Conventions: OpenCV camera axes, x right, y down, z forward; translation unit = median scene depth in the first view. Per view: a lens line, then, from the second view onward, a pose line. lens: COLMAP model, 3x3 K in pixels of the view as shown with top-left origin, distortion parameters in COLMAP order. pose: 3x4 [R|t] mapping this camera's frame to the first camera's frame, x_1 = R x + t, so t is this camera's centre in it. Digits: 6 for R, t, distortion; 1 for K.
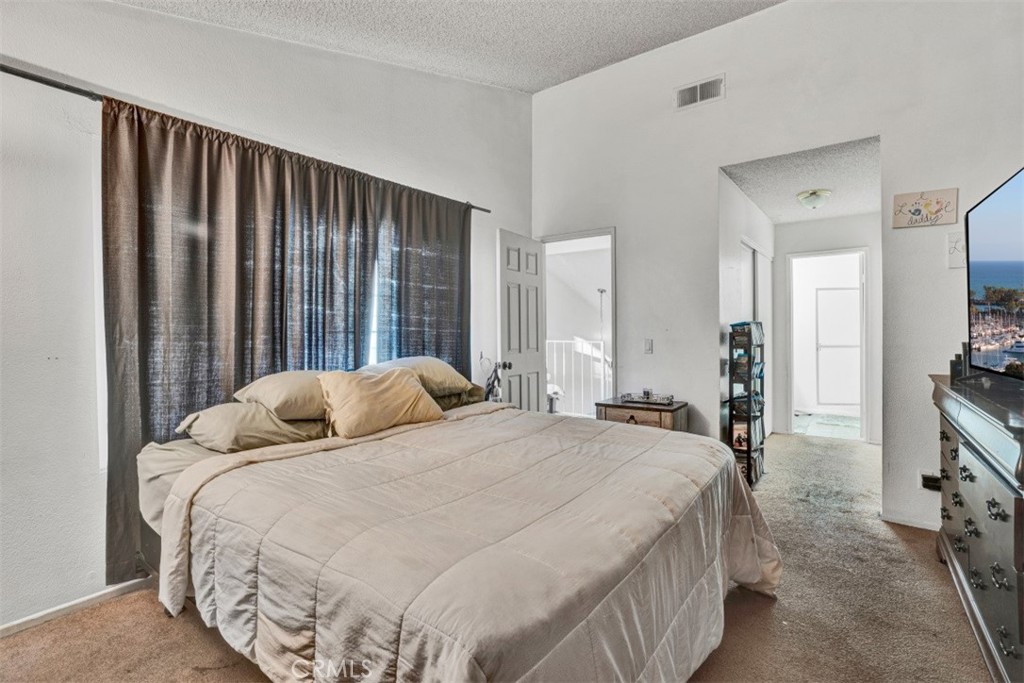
lens RADIAL K [[486.9, 0, 510.5], [0, 486.9, 332.2], [0, 0, 1]] dist [-0.038024, 0.000829]
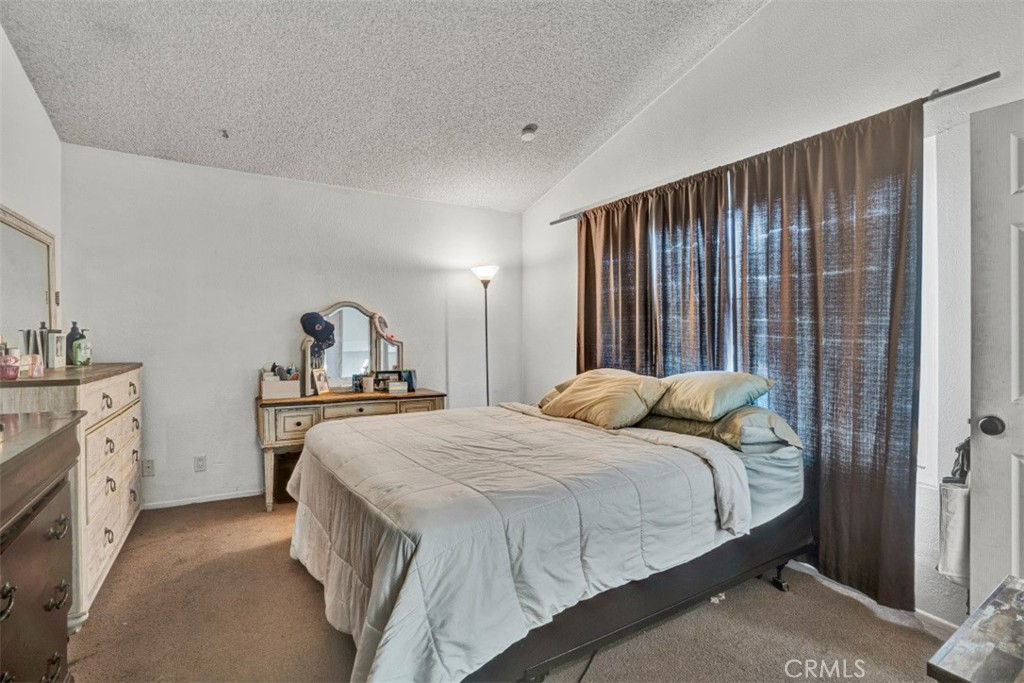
lens RADIAL K [[486.9, 0, 508.8], [0, 486.9, 342.6], [0, 0, 1]] dist [-0.038024, 0.000829]
pose [[-0.360050, 0.009473, -0.932885, 0.718696], [0.000669, 0.999951, 0.009896, -0.004575], [0.932933, 0.002939, -0.360039, 0.988540]]
